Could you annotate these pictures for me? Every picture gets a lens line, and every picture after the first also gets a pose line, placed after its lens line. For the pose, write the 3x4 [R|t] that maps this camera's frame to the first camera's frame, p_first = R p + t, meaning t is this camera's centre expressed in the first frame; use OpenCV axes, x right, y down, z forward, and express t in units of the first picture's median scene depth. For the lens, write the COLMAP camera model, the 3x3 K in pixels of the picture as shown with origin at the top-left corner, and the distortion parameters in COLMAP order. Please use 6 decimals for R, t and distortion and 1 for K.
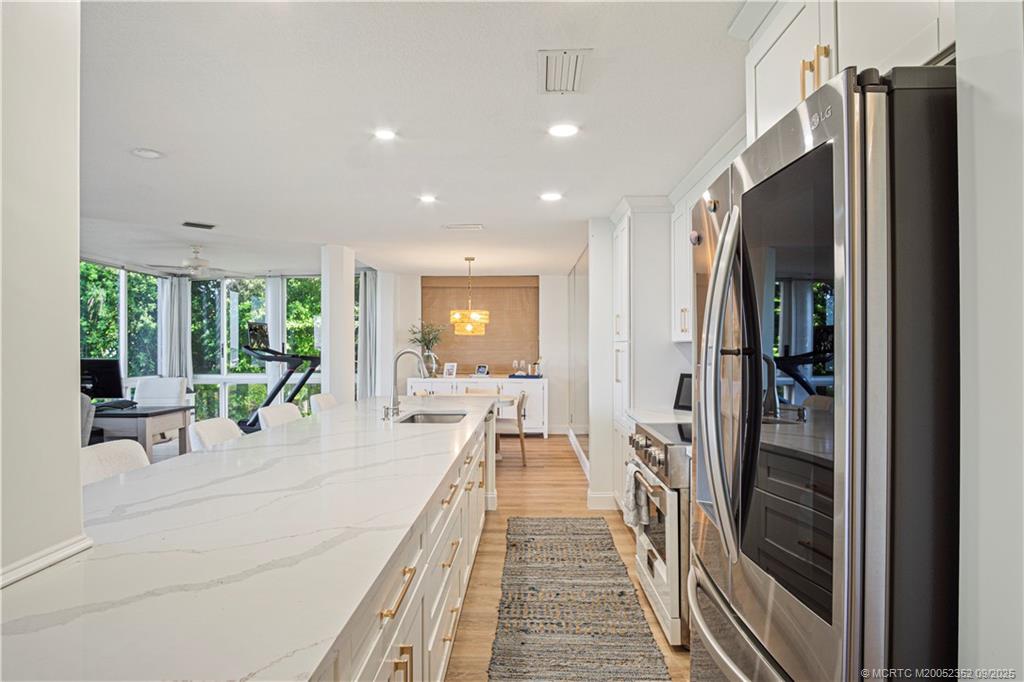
lens RADIAL K [[557.7, 0, 509.7], [0, 557.7, 350.2], [0, 0, 1]] dist [-0.031794, -0.000282]
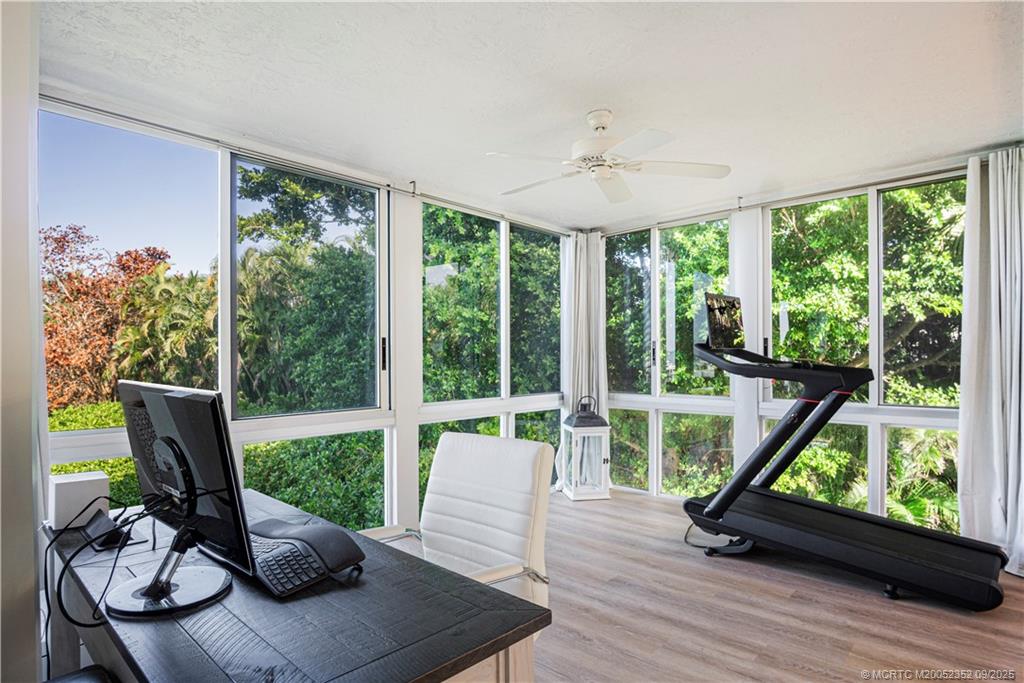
lens RADIAL K [[557.7, 0, 509.7], [0, 557.7, 350.7], [0, 0, 1]] dist [-0.031794, -0.000282]
pose [[0.748953, -0.001221, -0.662622, -0.242280], [-0.002039, 0.999989, -0.004147, 0.000286], [0.662620, 0.004456, 0.748942, 0.455896]]
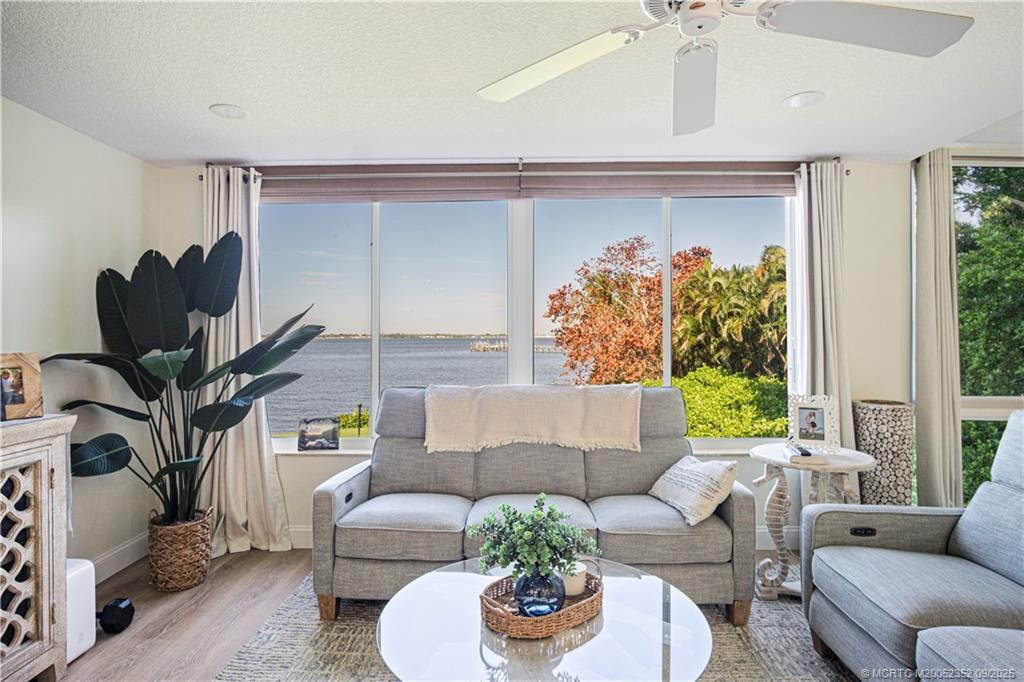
lens RADIAL K [[552.2, 0, 512.4], [0, 552.2, 332.9], [0, 0, 1]] dist [-0.025555, 0.001218]
pose [[0.015679, -0.005299, -0.999863, -0.219752], [-0.005972, 0.999968, -0.005393, 0.000266], [0.999859, 0.006055, 0.015647, 0.189978]]
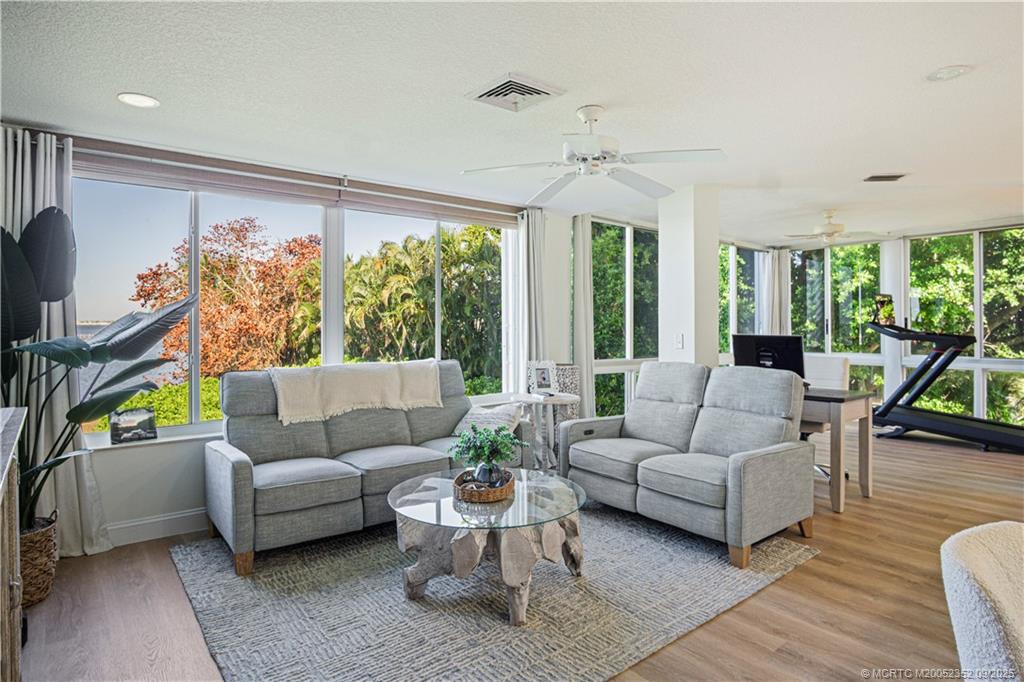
lens RADIAL K [[566.4, 0, 500.6], [0, 566.4, 319.3], [0, 0, 1]] dist [-0.027218, 0.001272]
pose [[0.646447, -0.004366, -0.762947, -0.159695], [-0.006124, 0.999922, -0.010912, 0.001349], [0.762935, 0.011727, 0.646369, 0.003245]]
